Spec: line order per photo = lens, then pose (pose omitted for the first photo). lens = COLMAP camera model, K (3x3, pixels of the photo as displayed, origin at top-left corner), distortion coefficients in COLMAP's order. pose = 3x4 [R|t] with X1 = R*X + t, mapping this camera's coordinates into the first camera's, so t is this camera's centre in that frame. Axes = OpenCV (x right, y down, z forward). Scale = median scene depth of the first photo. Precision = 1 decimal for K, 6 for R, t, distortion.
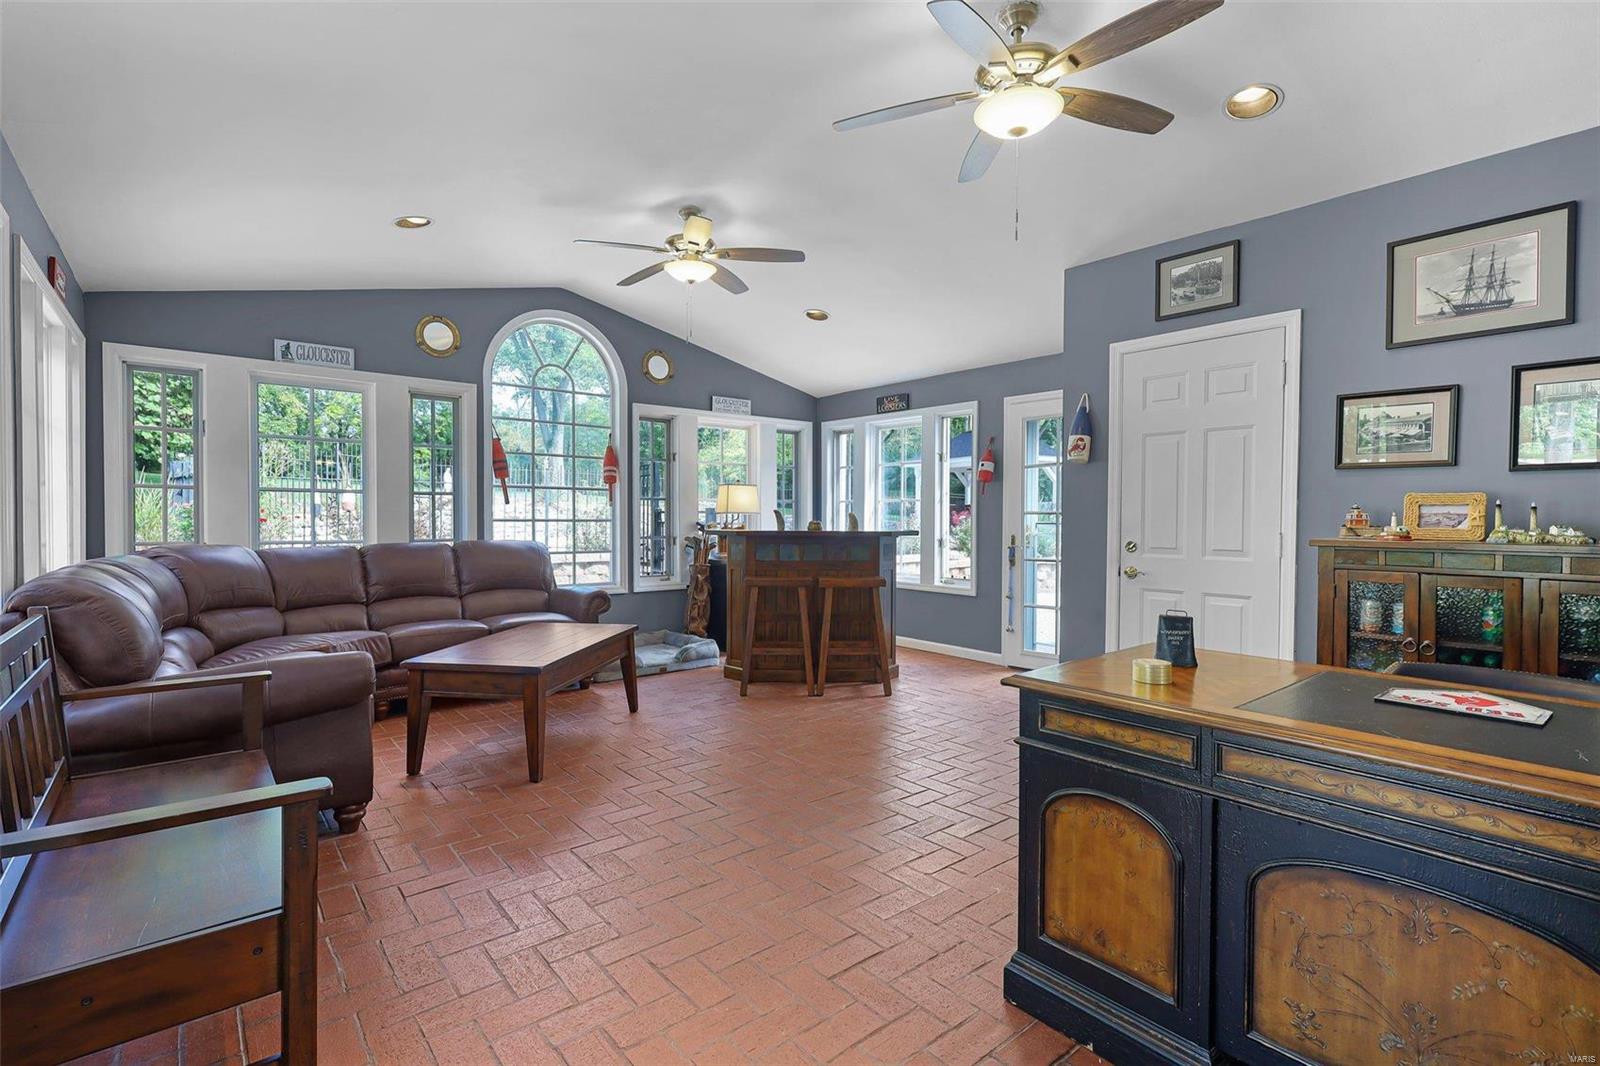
lens RADIAL K [[744.7, 0, 799.4], [0, 744.7, 530.4], [0, 0, 1]] dist [0.004056, 0.000395]
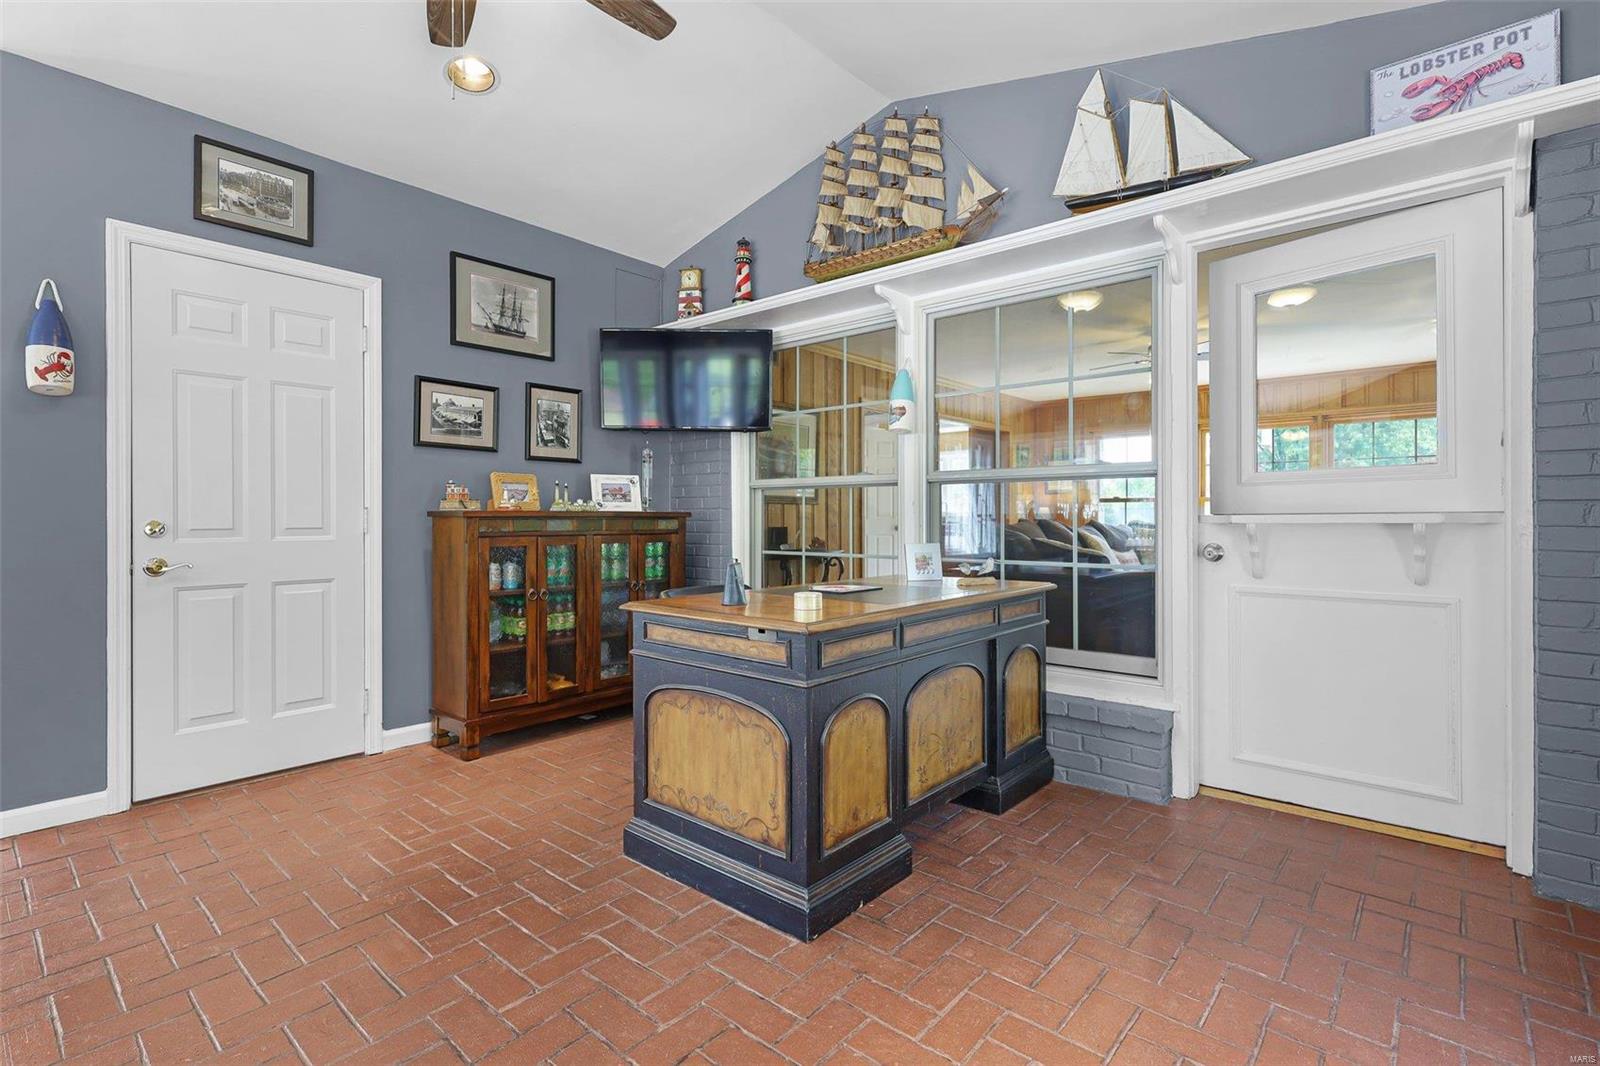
lens RADIAL K [[744.7, 0, 799.3], [0, 744.7, 517.9], [0, 0, 1]] dist [0.004056, 0.000395]
pose [[-0.159195, -0.006728, 0.987224, -0.404162], [0.018978, 0.999771, 0.009874, 0.019539], [-0.987065, 0.020308, -0.159031, 0.644945]]
